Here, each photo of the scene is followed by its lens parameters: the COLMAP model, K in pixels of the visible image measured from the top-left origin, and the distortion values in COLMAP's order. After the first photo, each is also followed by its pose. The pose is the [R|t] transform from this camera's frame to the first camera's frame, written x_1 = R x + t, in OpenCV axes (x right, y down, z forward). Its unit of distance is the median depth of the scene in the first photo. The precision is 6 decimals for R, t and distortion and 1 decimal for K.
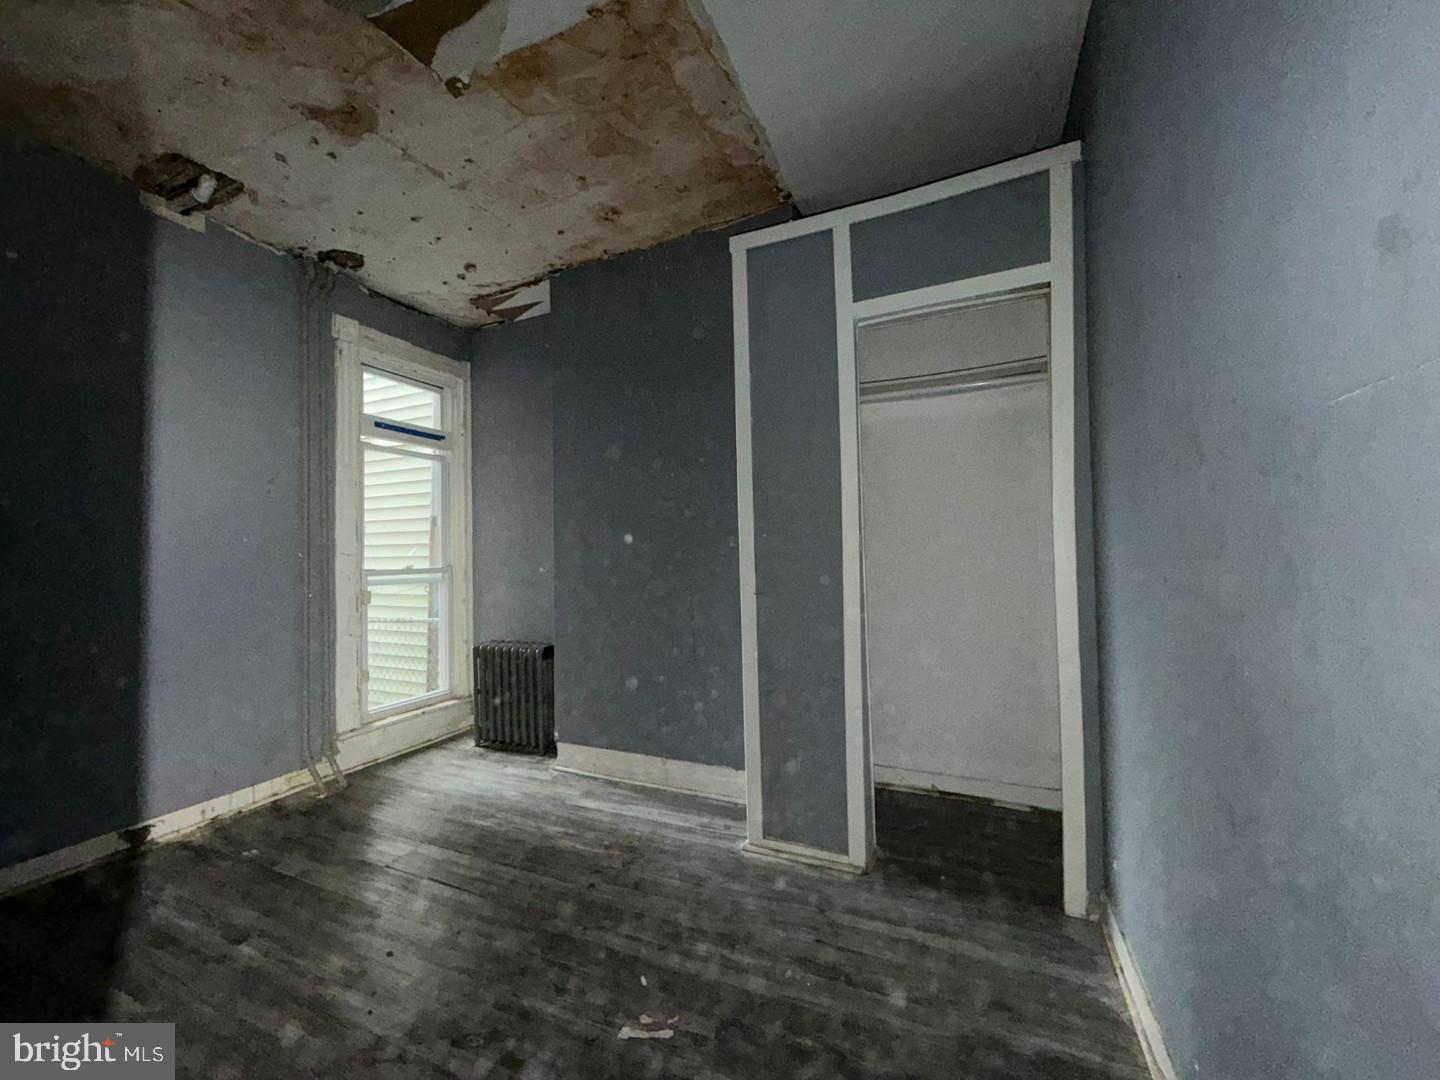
lens RADIAL K [[574.2, 0, 714.4], [0, 574.2, 542.7], [0, 0, 1]] dist [0.000188, -0.000157]
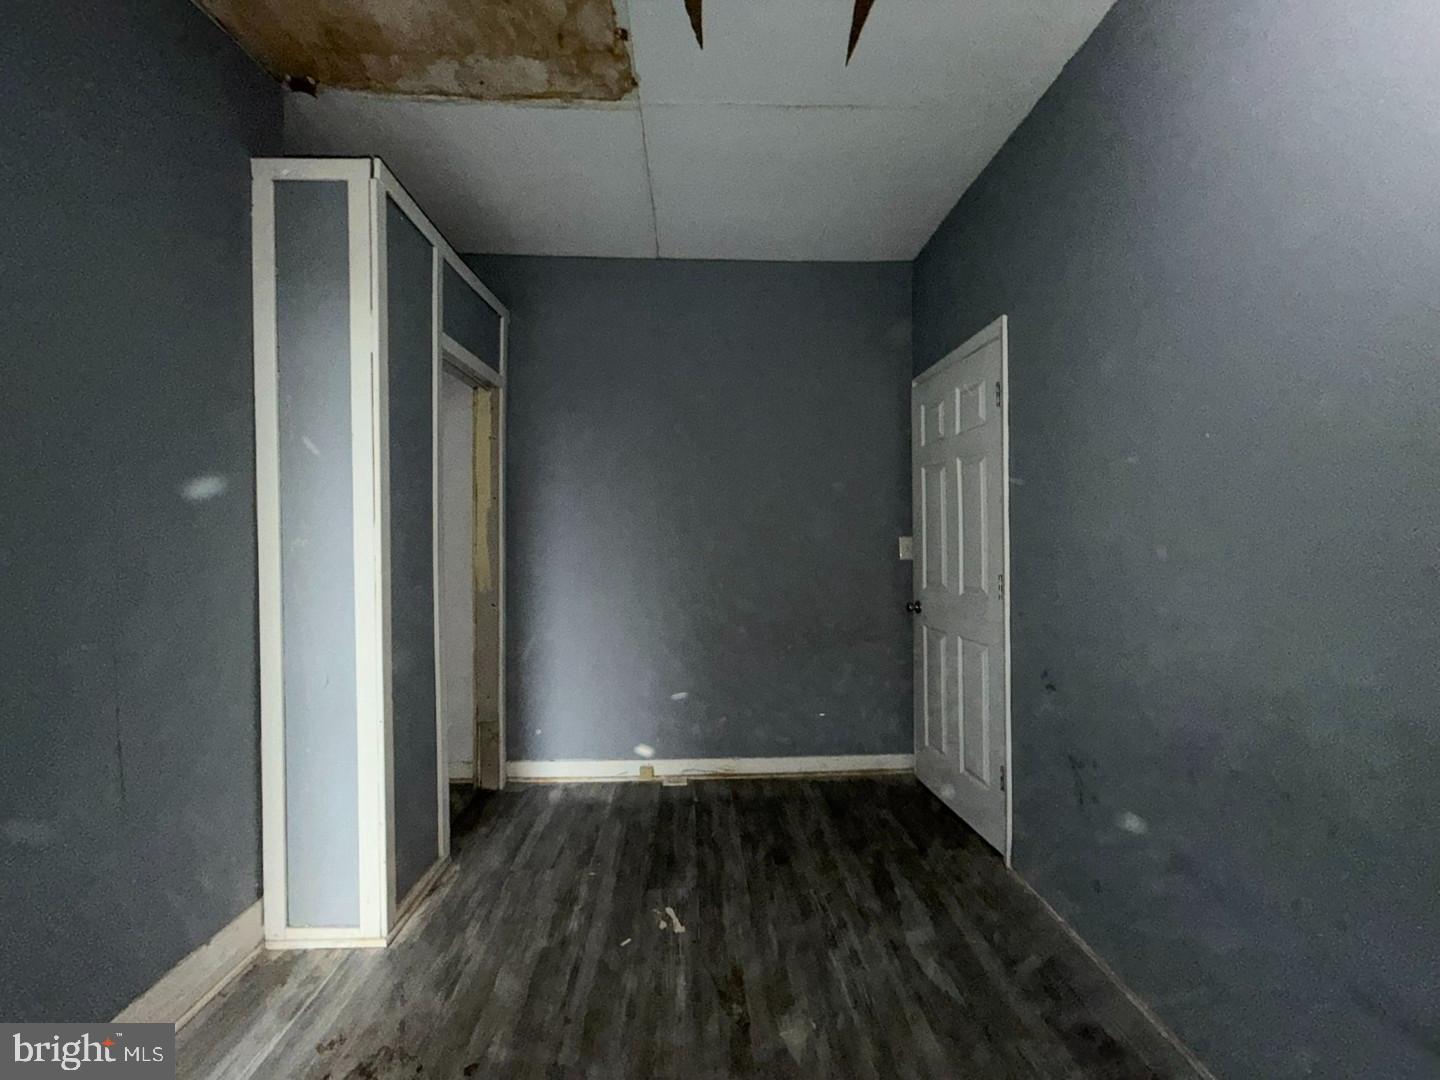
lens RADIAL K [[574.2, 0, 714.4], [0, 574.2, 542.7], [0, 0, 1]] dist [0.000188, -0.000157]
pose [[-0.448393, 0.014286, 0.893722, -1.073756], [-0.003477, 0.999837, -0.017727, -0.010368], [-0.893830, -0.011056, -0.448270, 1.185988]]
